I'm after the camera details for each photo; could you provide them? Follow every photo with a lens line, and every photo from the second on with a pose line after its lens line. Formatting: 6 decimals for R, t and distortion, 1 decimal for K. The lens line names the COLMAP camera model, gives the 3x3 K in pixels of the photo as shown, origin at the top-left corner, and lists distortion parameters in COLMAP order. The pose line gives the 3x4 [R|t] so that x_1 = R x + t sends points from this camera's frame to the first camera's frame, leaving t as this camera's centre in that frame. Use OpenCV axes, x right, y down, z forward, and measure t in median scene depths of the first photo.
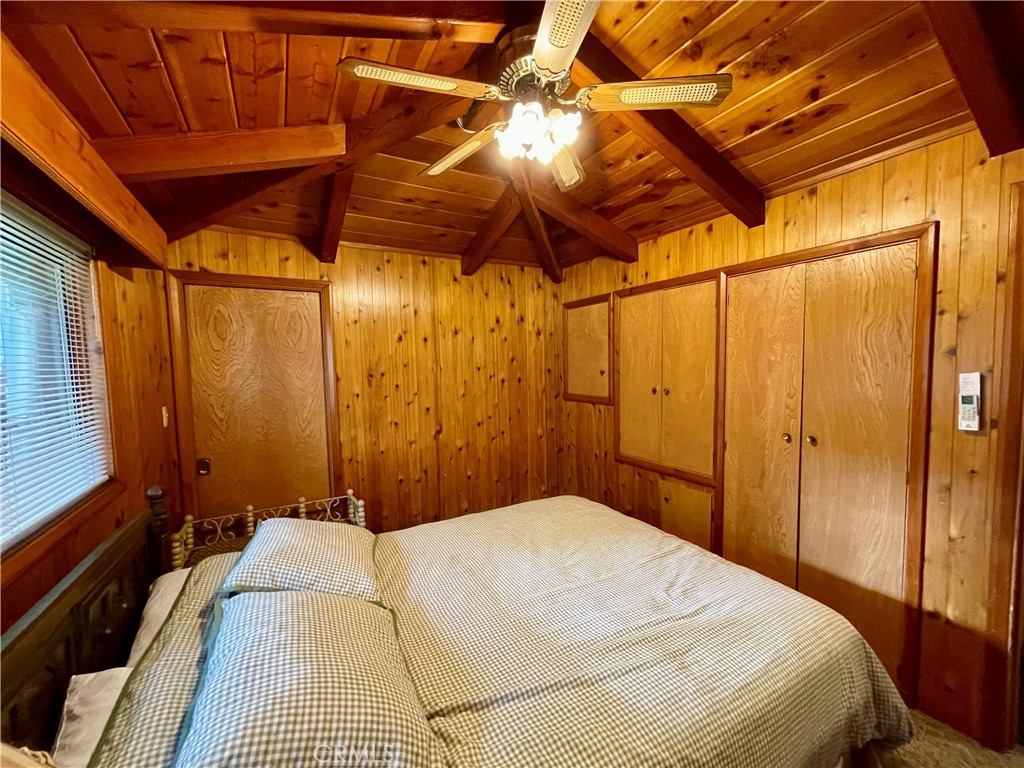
lens RADIAL K [[411.7, 0, 513.8], [0, 411.7, 391.7], [0, 0, 1]] dist [-0.002409, 0.001300]
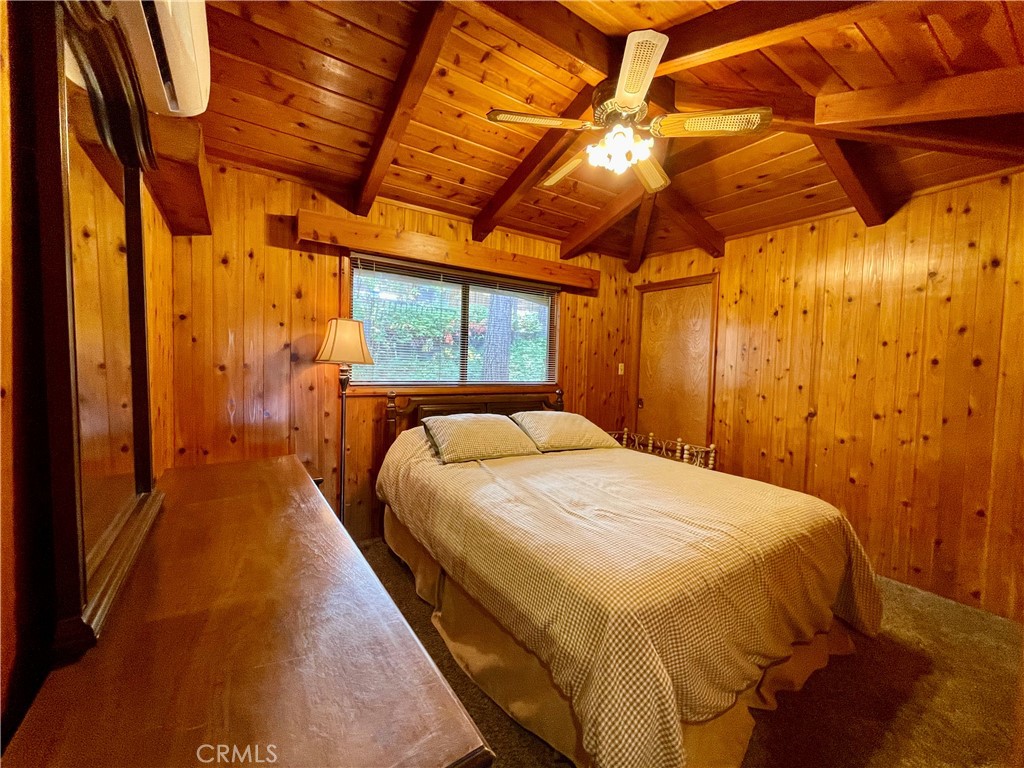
lens RADIAL K [[411.7, 0, 512.1], [0, 411.7, 380.6], [0, 0, 1]] dist [-0.002409, 0.001300]
pose [[0.070896, 0.065711, -0.995317, 0.690800], [-0.101217, 0.993151, 0.058358, 0.040803], [0.992335, 0.096606, 0.077061, 0.296755]]
